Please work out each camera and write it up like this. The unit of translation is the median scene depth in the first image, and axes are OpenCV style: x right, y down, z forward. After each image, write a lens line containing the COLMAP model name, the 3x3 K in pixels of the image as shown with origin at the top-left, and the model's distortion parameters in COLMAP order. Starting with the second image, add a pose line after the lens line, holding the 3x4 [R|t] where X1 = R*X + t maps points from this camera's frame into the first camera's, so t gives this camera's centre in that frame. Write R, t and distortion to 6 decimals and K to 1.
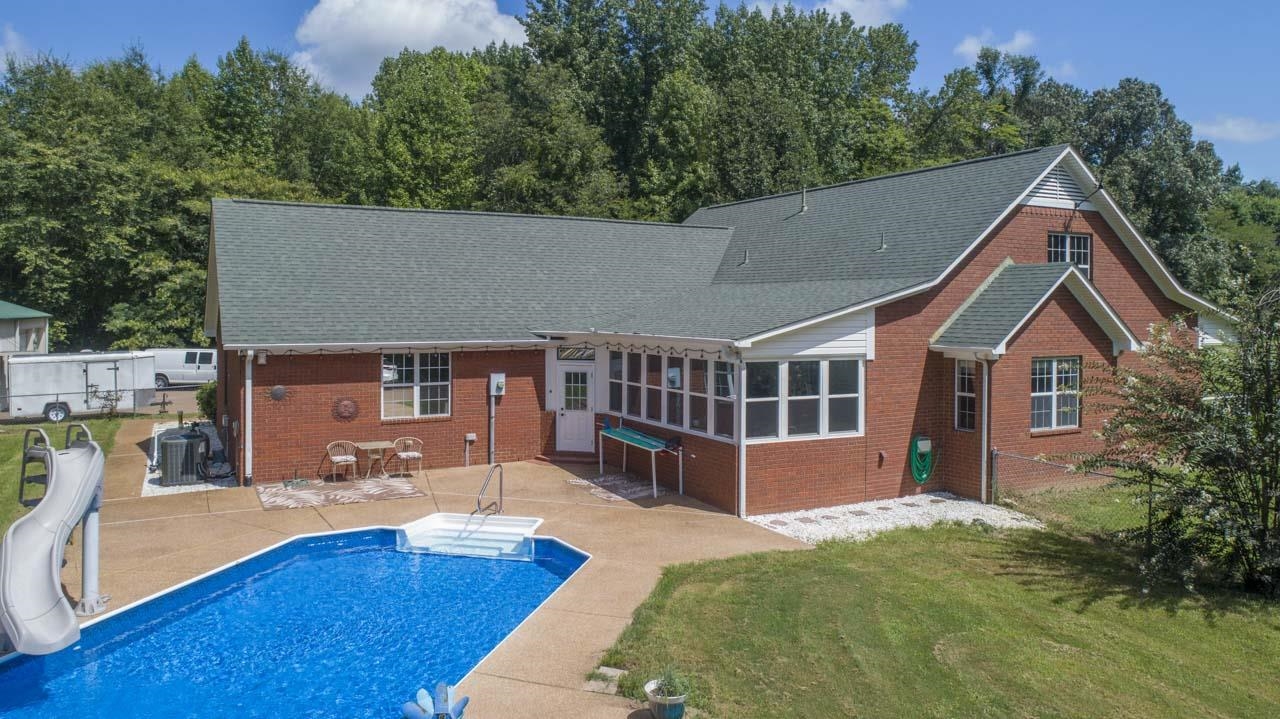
lens RADIAL K [[883.7, 0, 636.7], [0, 883.7, 318.2], [0, 0, 1]] dist [-0.007163, 0.000789]
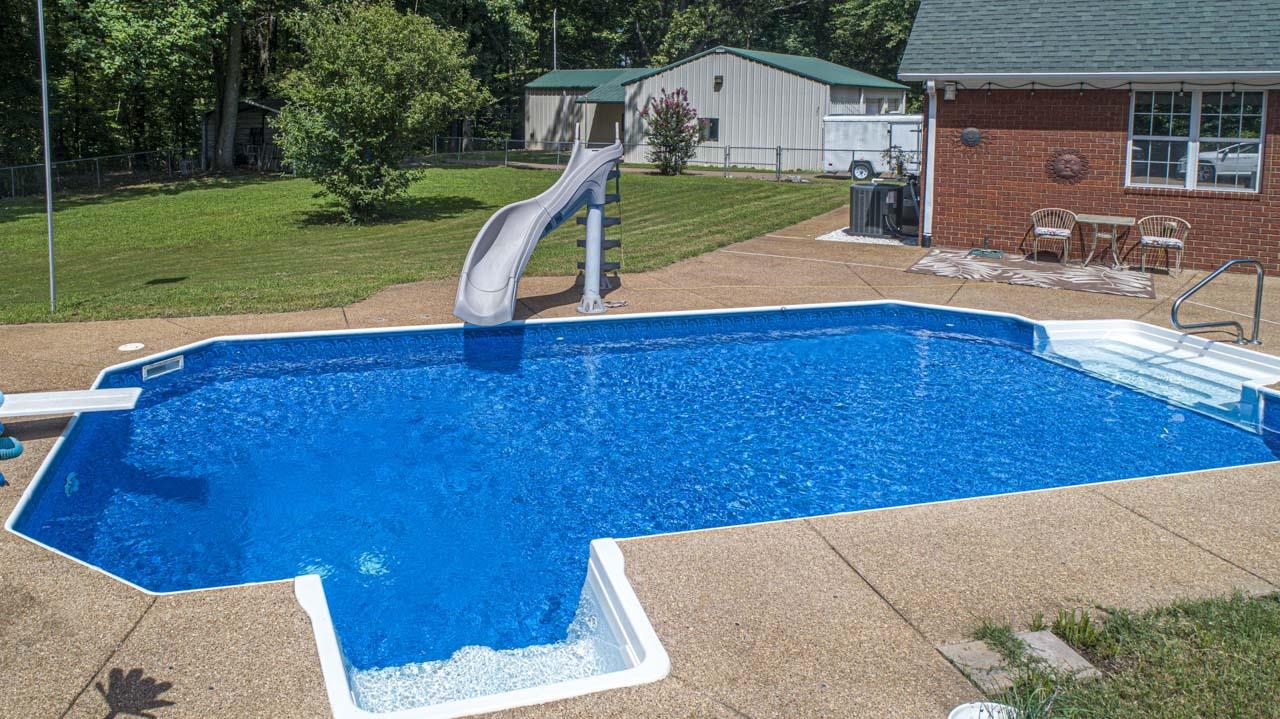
lens RADIAL K [[870.9, 0, 638.6], [0, 870.9, 205.9], [0, 0, 1]] dist [0.001789, 0.002671]
pose [[0.473198, 0.078203, -0.877478, 0.142847], [-0.011537, 0.996517, 0.082591, 0.084110], [0.880881, -0.028958, 0.472452, 0.362870]]
